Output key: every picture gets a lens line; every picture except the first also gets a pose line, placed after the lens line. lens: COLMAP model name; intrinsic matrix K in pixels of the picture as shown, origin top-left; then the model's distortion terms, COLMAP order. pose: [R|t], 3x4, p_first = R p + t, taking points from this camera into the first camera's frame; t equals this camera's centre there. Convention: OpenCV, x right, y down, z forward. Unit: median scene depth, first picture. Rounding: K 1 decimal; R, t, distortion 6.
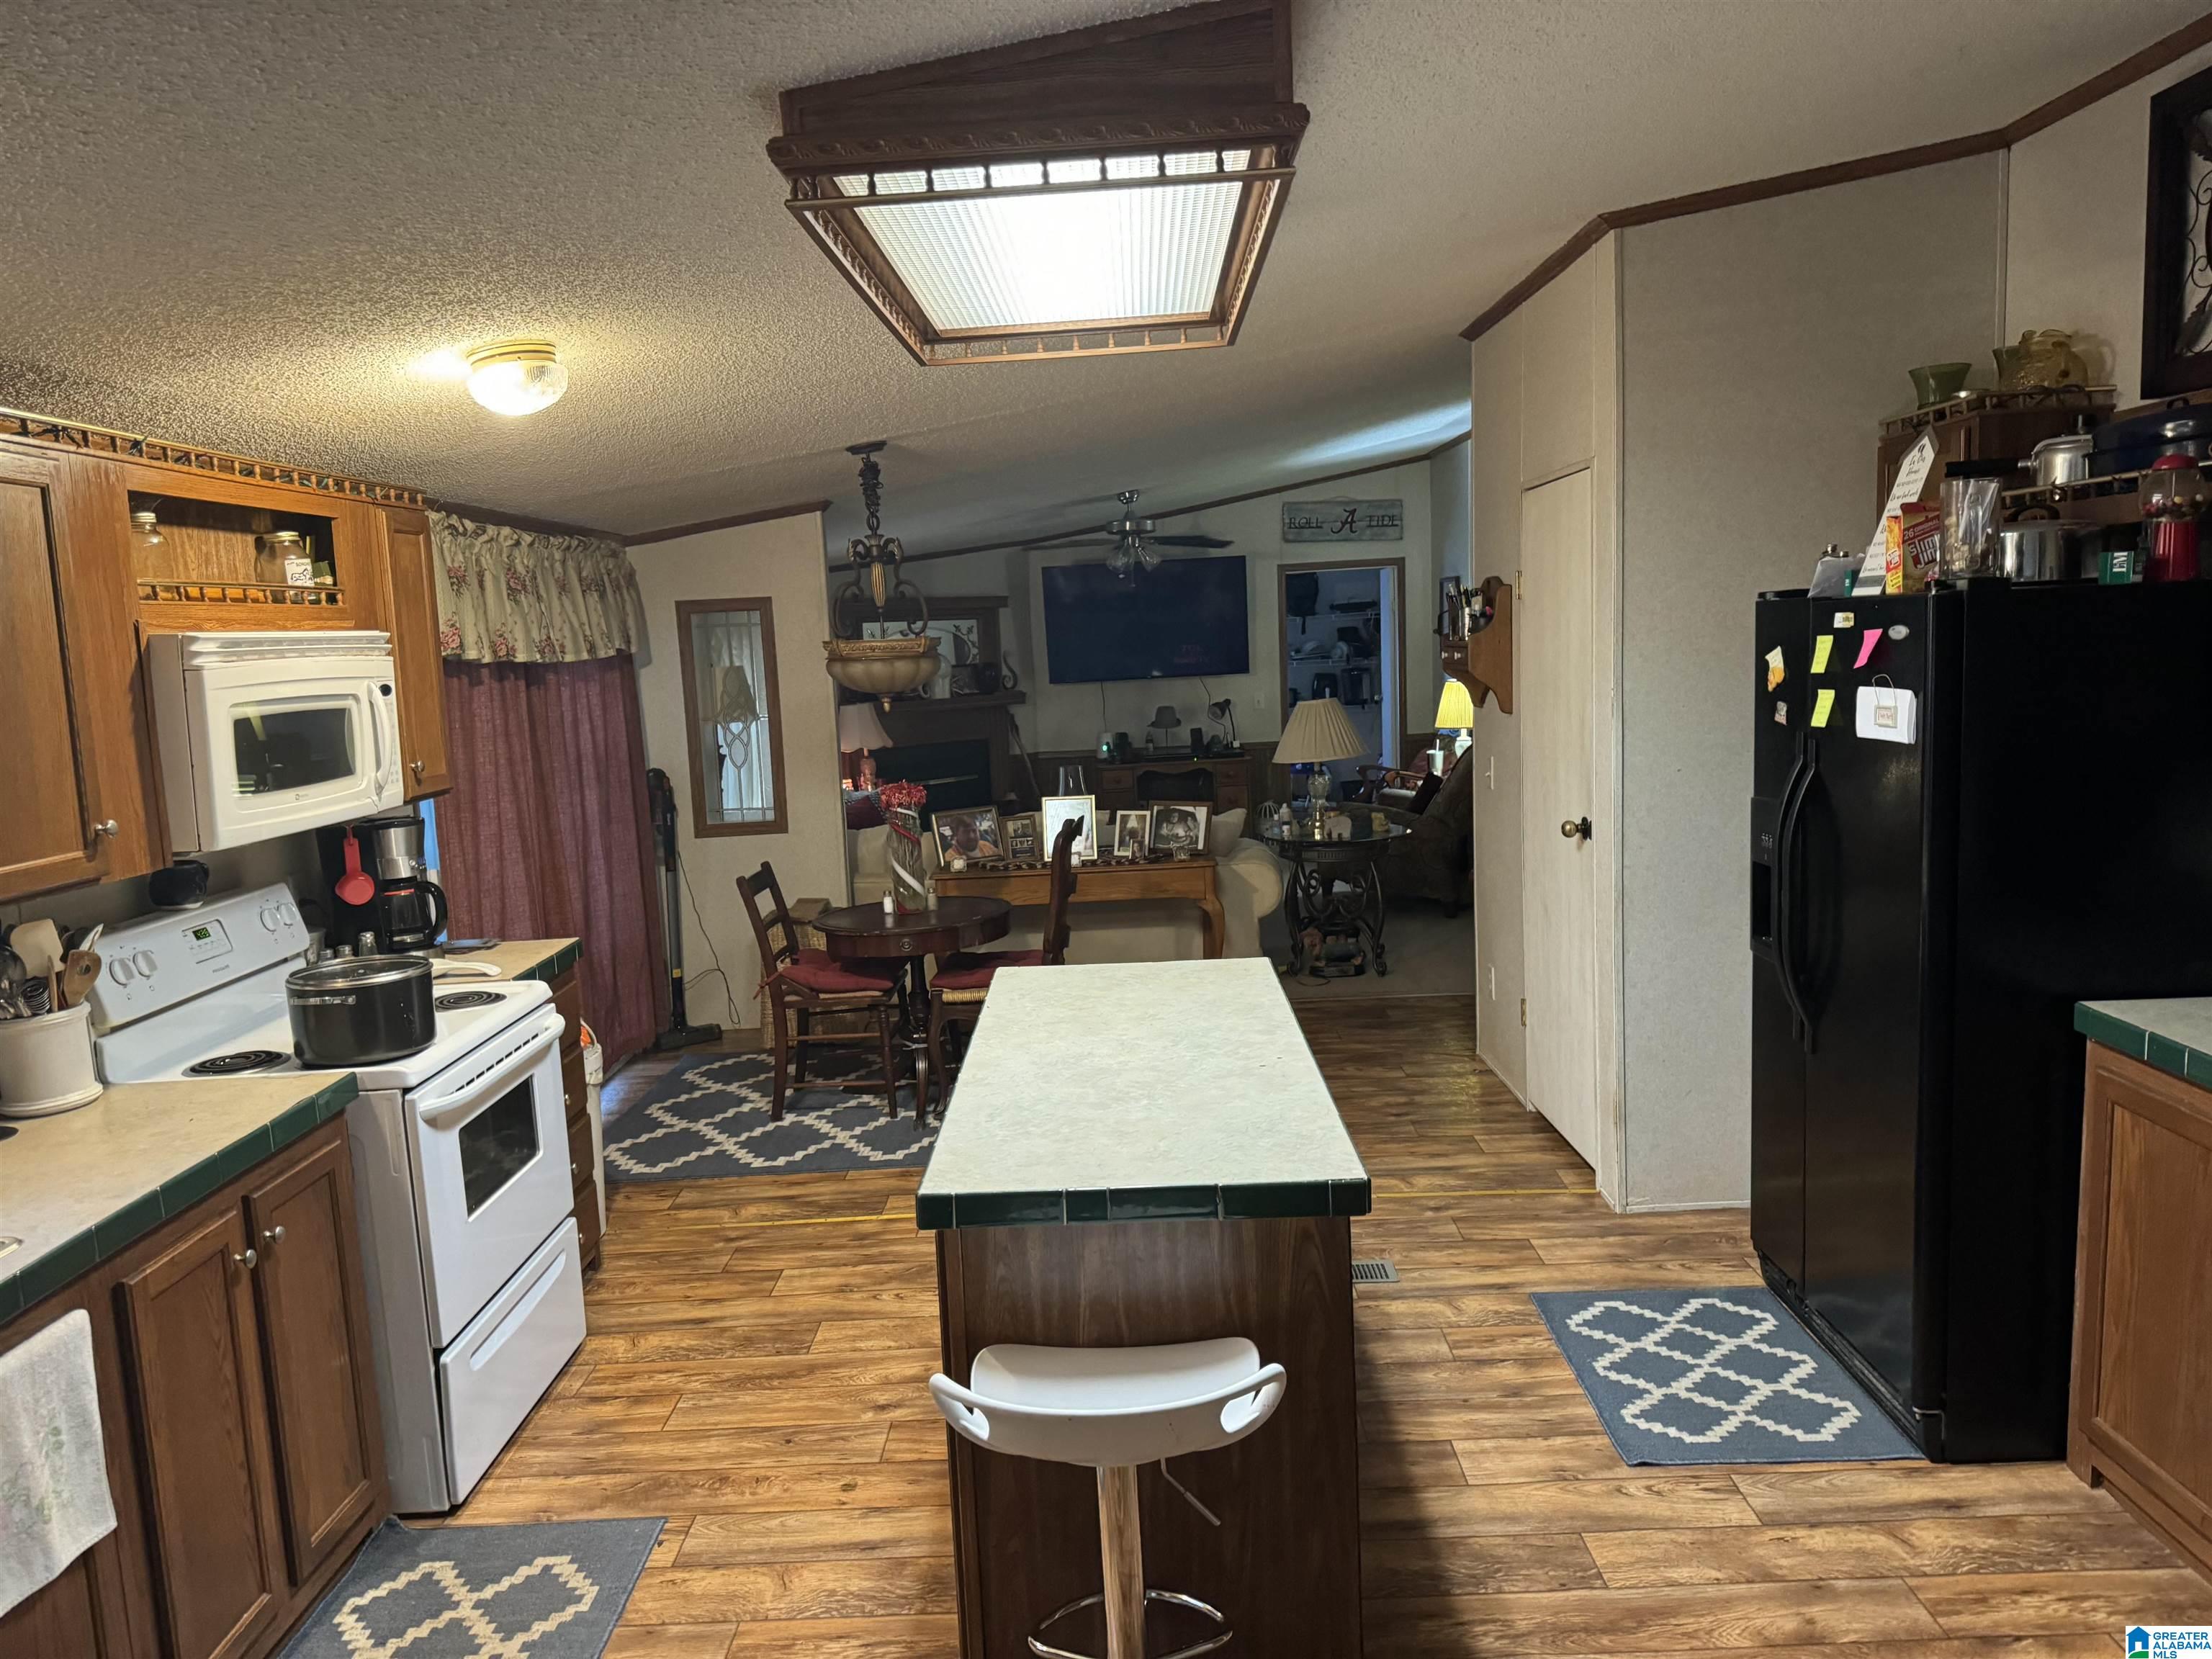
lens RADIAL K [[1552.6, 0, 1098.6], [0, 1552.6, 836.9], [0, 0, 1]] dist [0.010629, 0.000339]
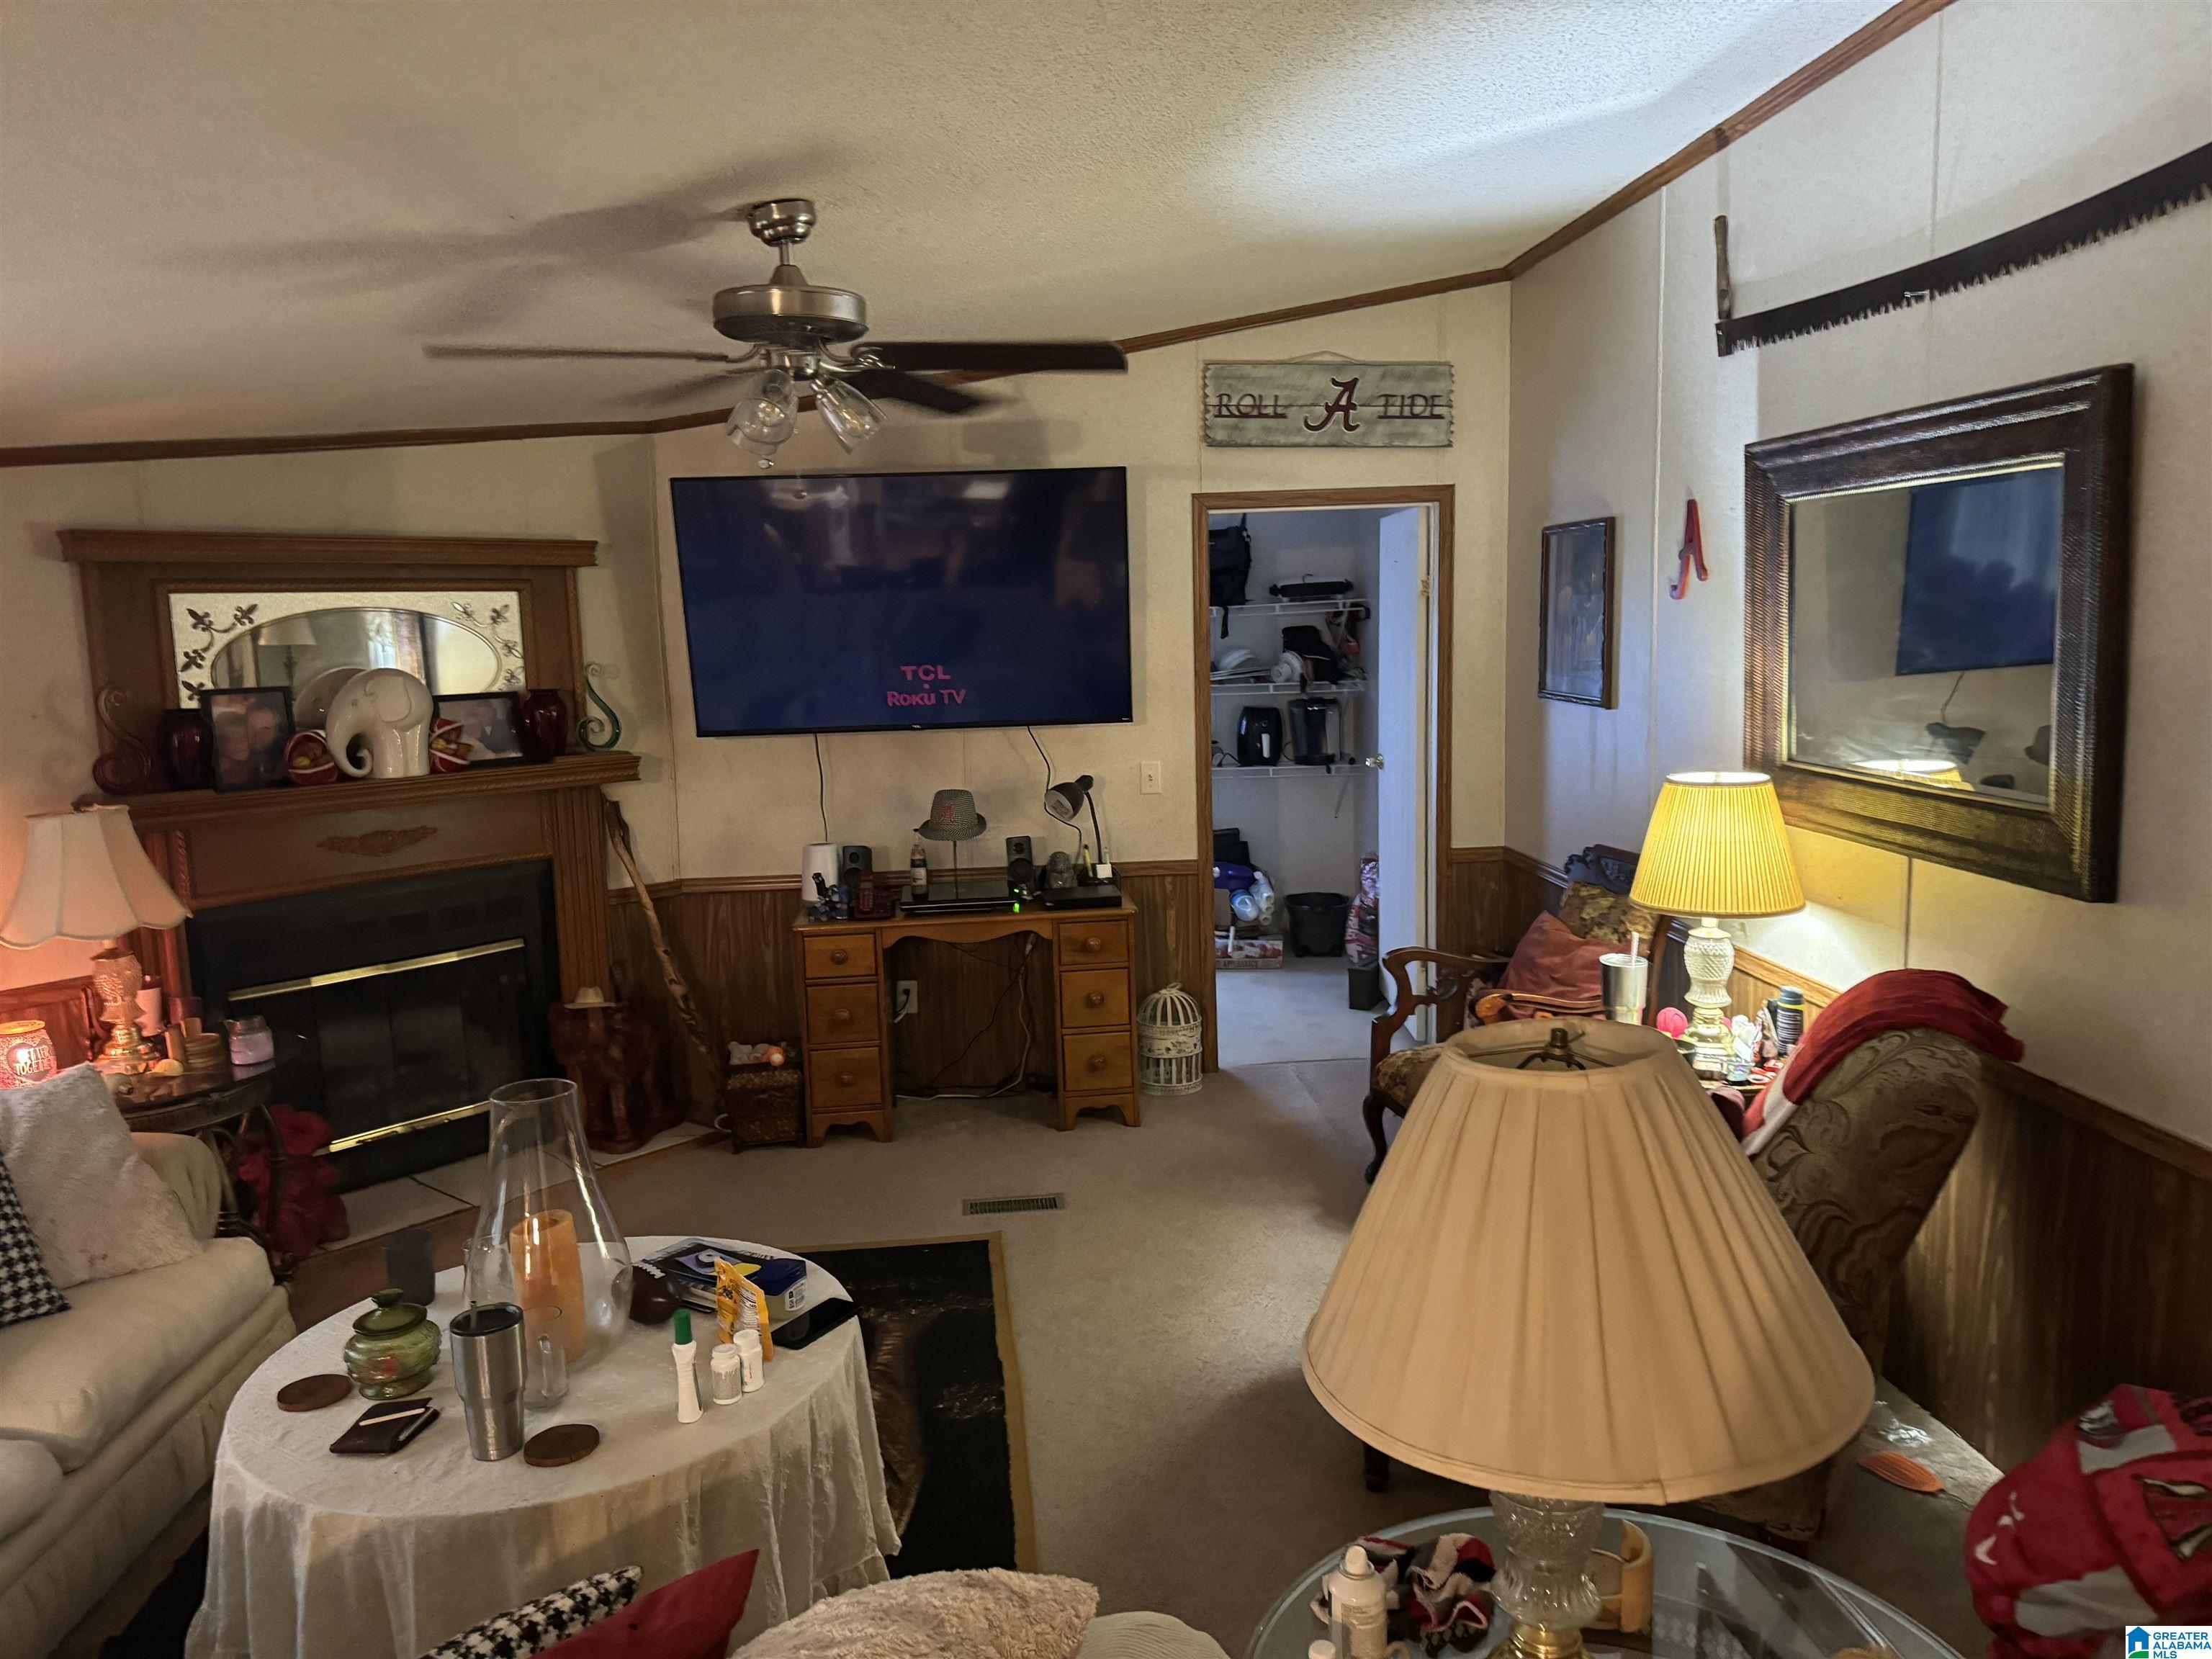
lens RADIAL K [[1552.6, 0, 1119.0], [0, 1552.6, 820.4], [0, 0, 1]] dist [0.010629, 0.000339]
pose [[0.995063, 0.007980, 0.098923, 0.046652], [-0.007178, 0.999938, -0.008459, -0.070812], [-0.098985, 0.007707, 0.995059, 0.531382]]
